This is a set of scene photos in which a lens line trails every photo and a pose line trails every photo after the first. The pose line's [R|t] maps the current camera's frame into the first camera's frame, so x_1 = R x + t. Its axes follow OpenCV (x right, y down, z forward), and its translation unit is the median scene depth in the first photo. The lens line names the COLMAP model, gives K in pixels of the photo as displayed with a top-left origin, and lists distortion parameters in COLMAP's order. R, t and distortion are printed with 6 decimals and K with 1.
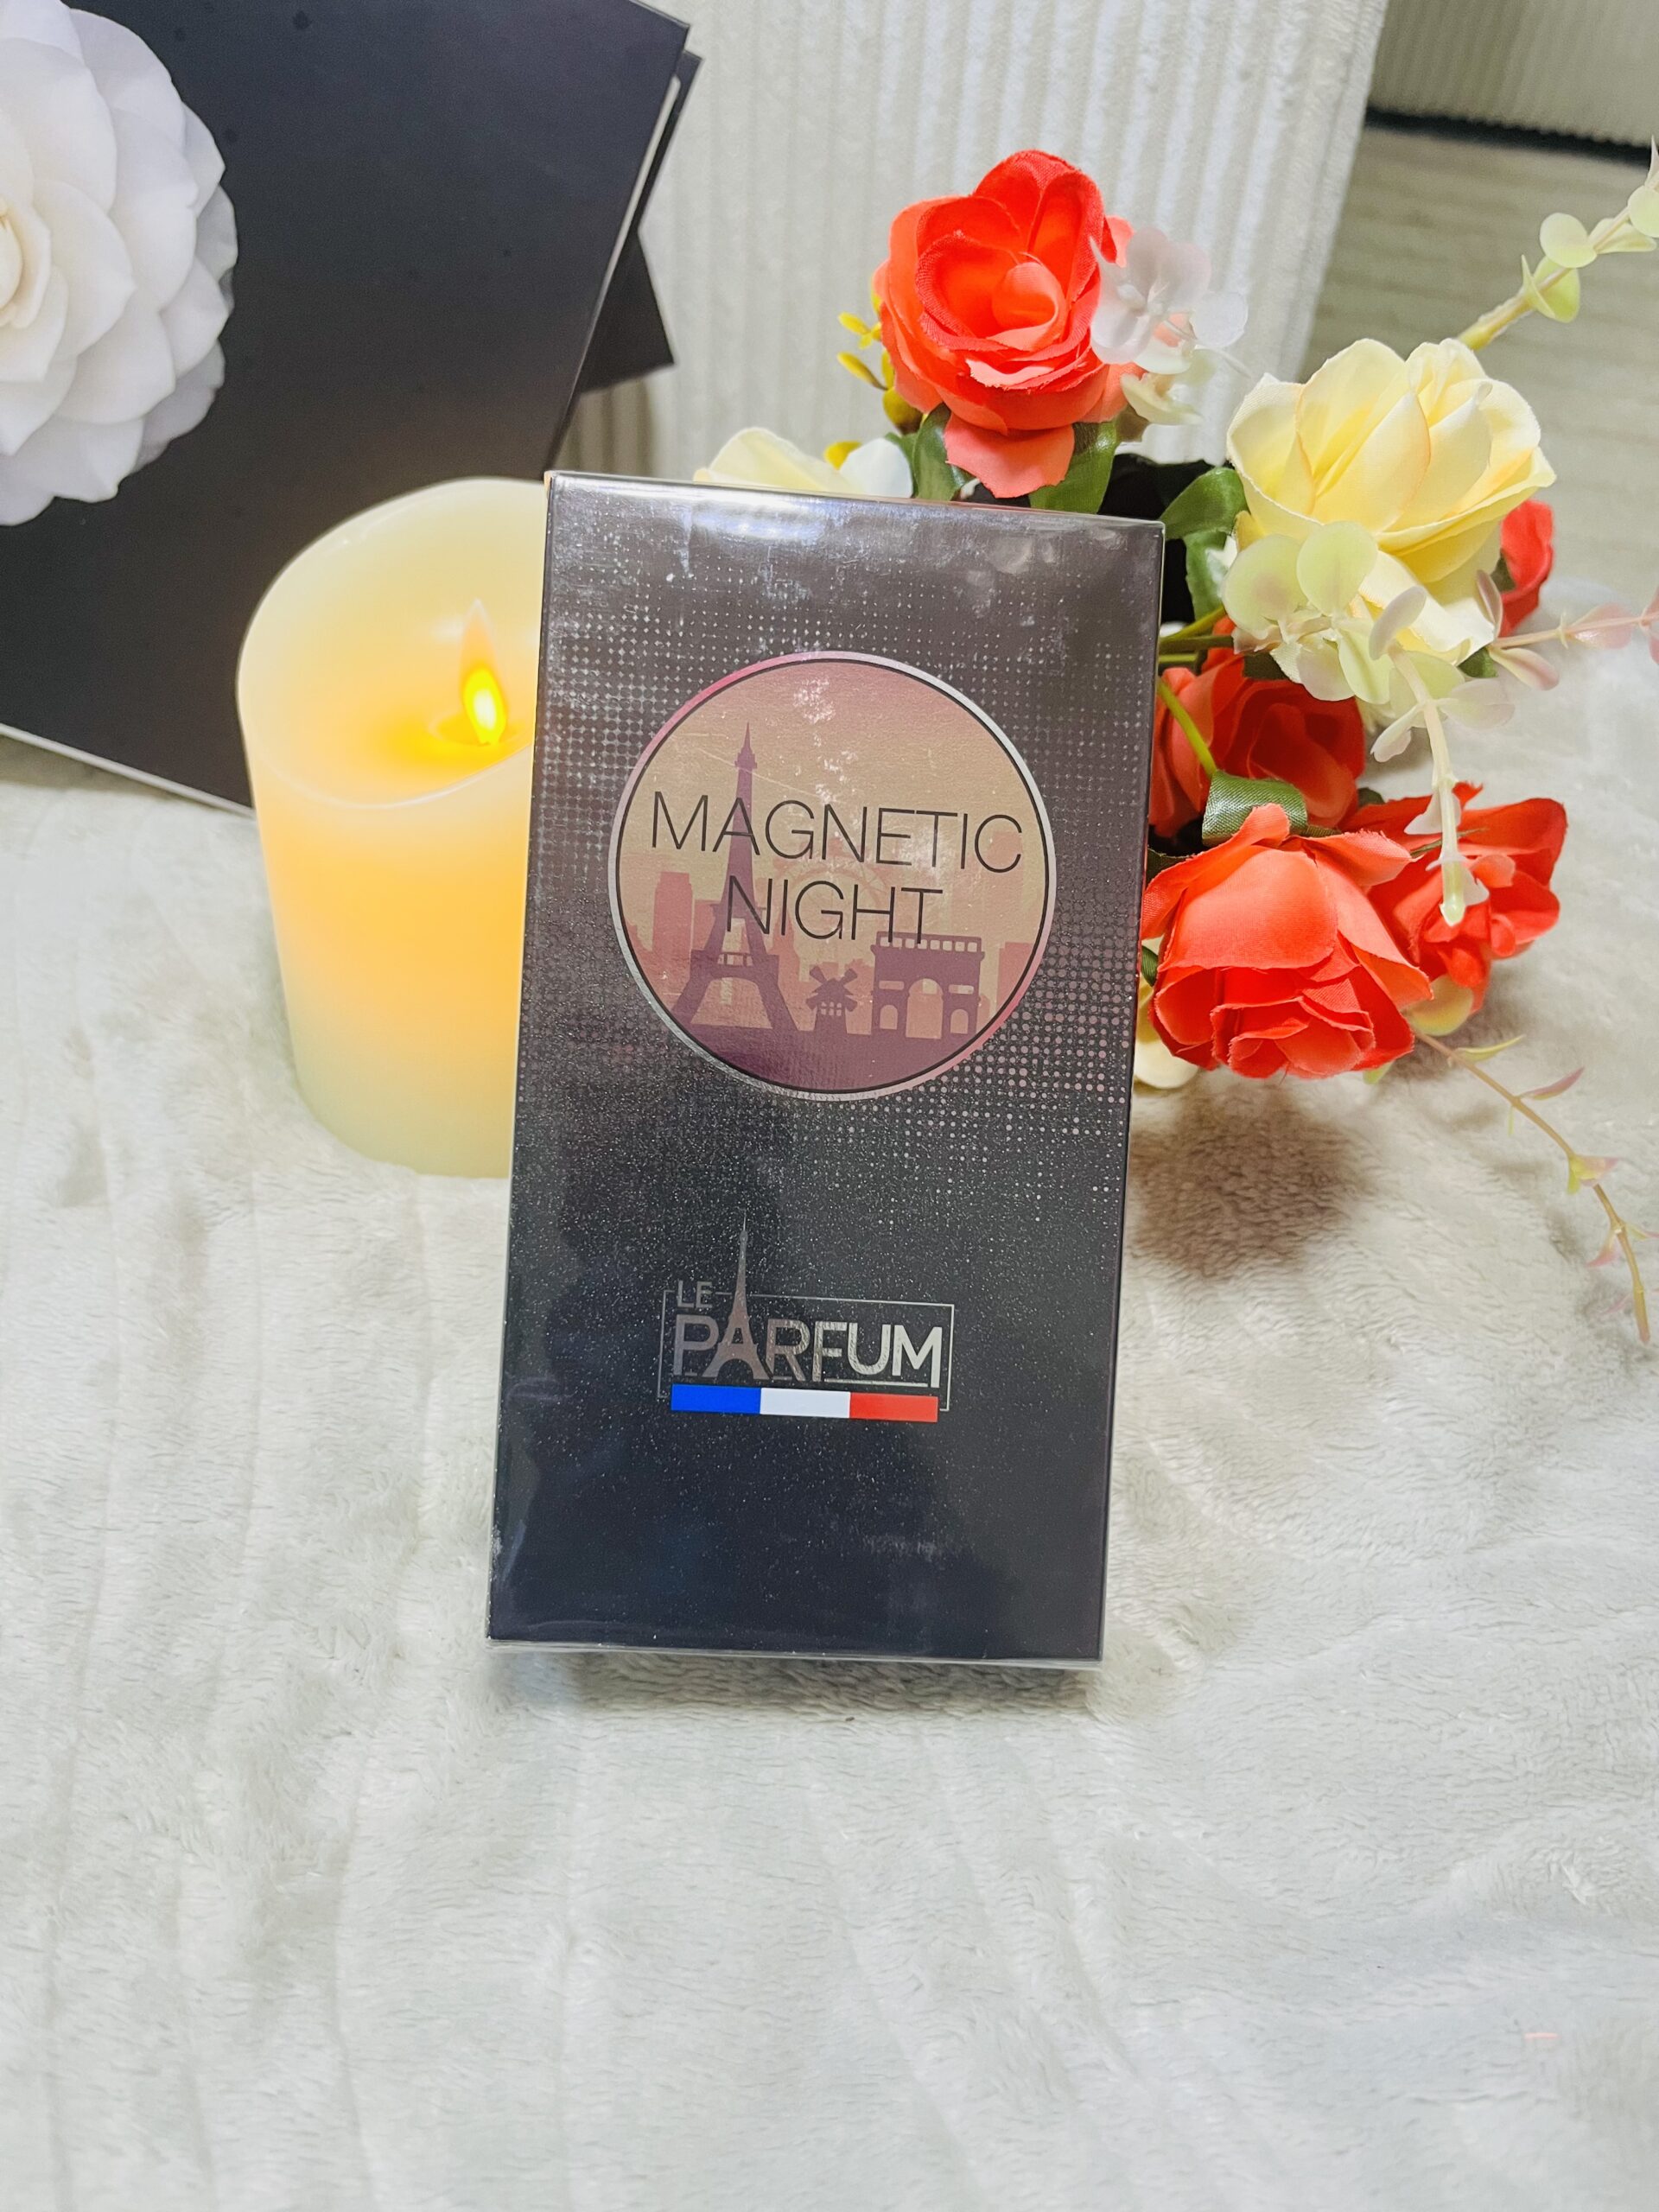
lens RADIAL K [[1662.0, 0, 834.8], [0, 1662.0, 1102.7], [0, 0, 1]] dist [0.001293, -0.027057]
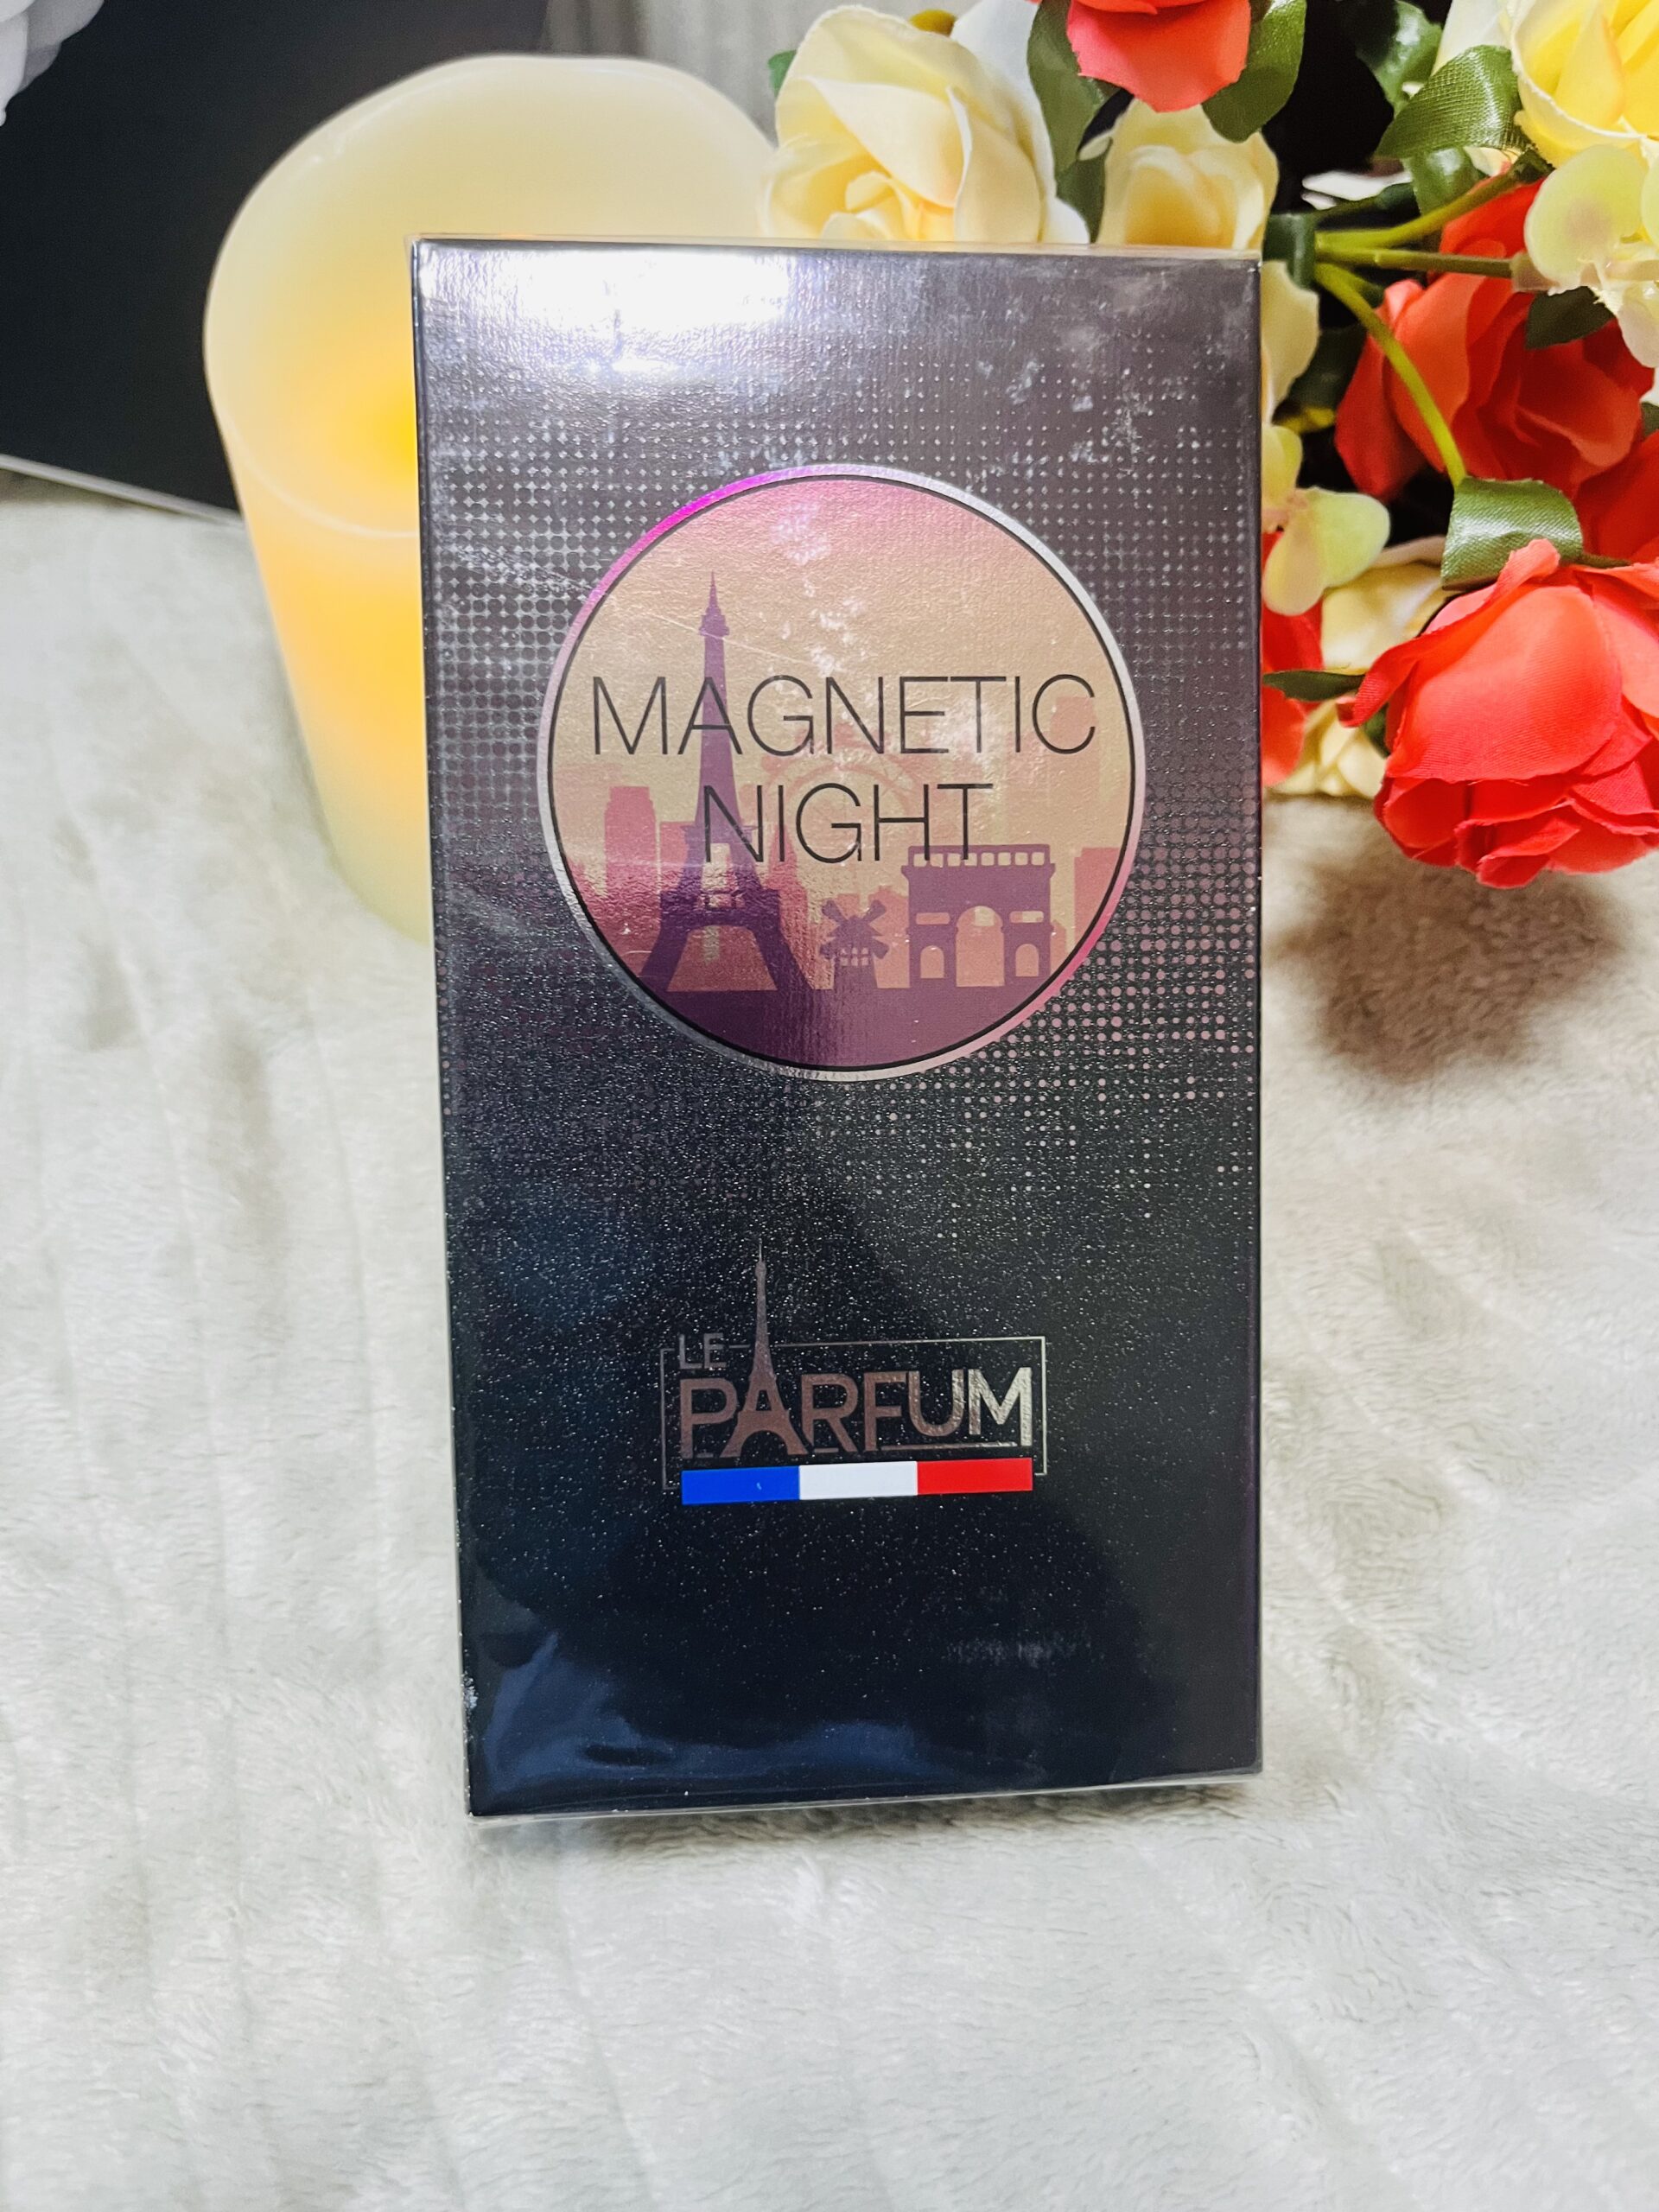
lens RADIAL K [[1662.0, 0, 834.8], [0, 1662.0, 1102.7], [0, 0, 1]] dist [0.001293, -0.027057]
pose [[0.996857, -0.079055, 0.005200, -0.019993], [0.079024, 0.996855, 0.005893, 0.003542], [-0.005650, -0.005463, 0.999969, 0.257034]]
